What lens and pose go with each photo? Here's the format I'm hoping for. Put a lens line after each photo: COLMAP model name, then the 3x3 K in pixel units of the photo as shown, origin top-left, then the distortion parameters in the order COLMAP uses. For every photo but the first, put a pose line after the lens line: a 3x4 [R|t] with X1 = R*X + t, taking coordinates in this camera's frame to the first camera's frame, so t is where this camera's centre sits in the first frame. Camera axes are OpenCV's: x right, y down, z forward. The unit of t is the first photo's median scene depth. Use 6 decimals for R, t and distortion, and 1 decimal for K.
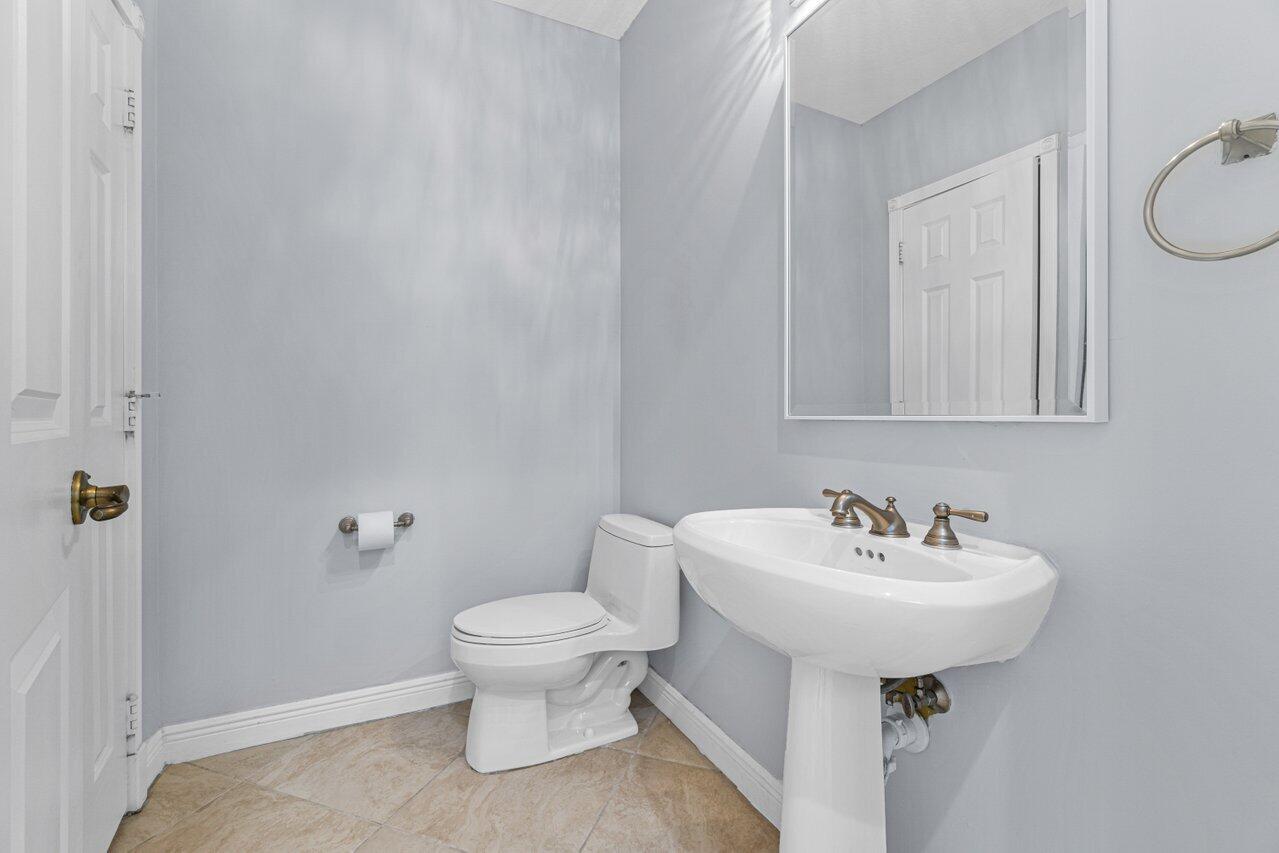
lens RADIAL K [[551.7, 0, 636.9], [0, 551.7, 422.3], [0, 0, 1]] dist [-0.004799, -0.000115]
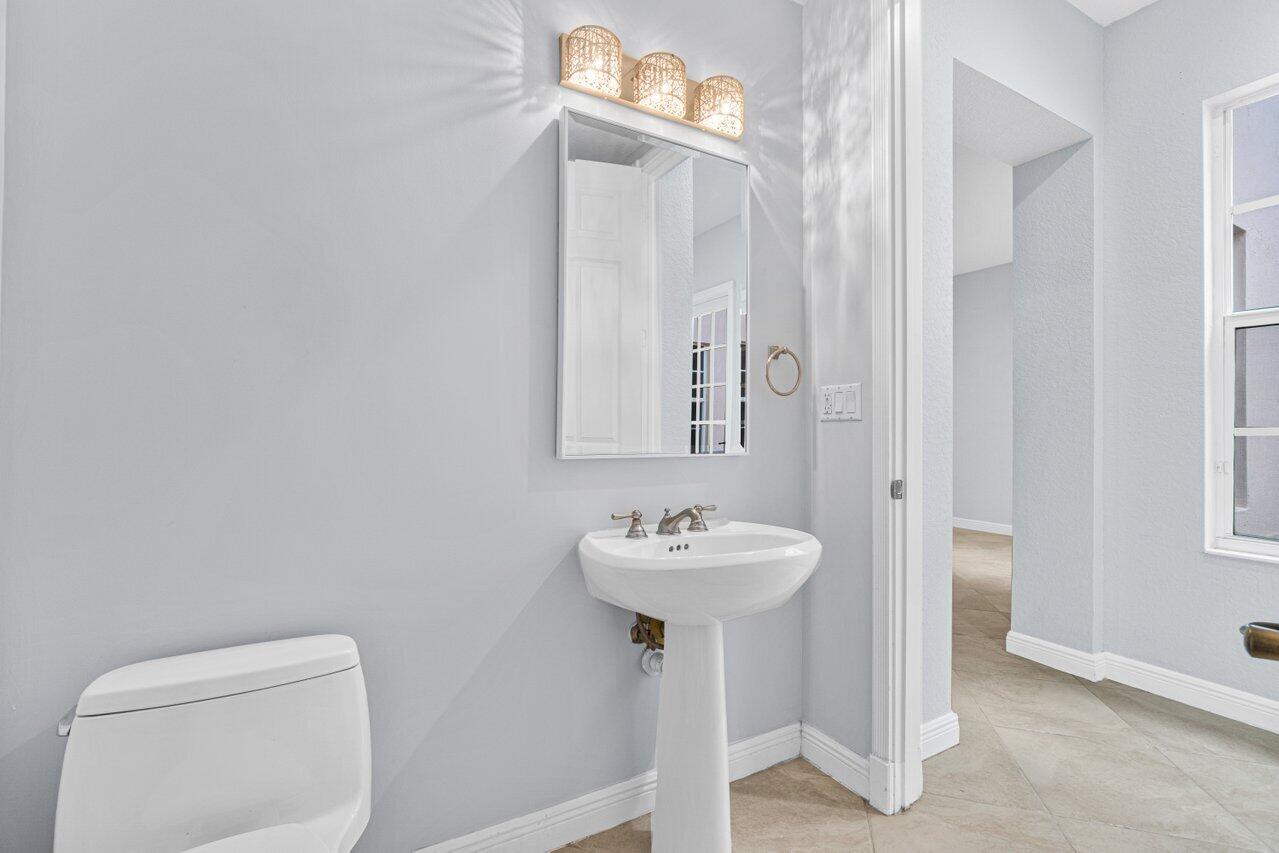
lens RADIAL K [[564.7, 0, 639.5], [0, 564.7, 426.5], [0, 0, 1]] dist [-0.001151, -0.000073]
pose [[-0.059035, 0.000517, 0.998256, -1.077697], [-0.001634, 0.999998, -0.000614, -0.087826], [-0.998255, -0.001668, -0.059034, 1.150661]]
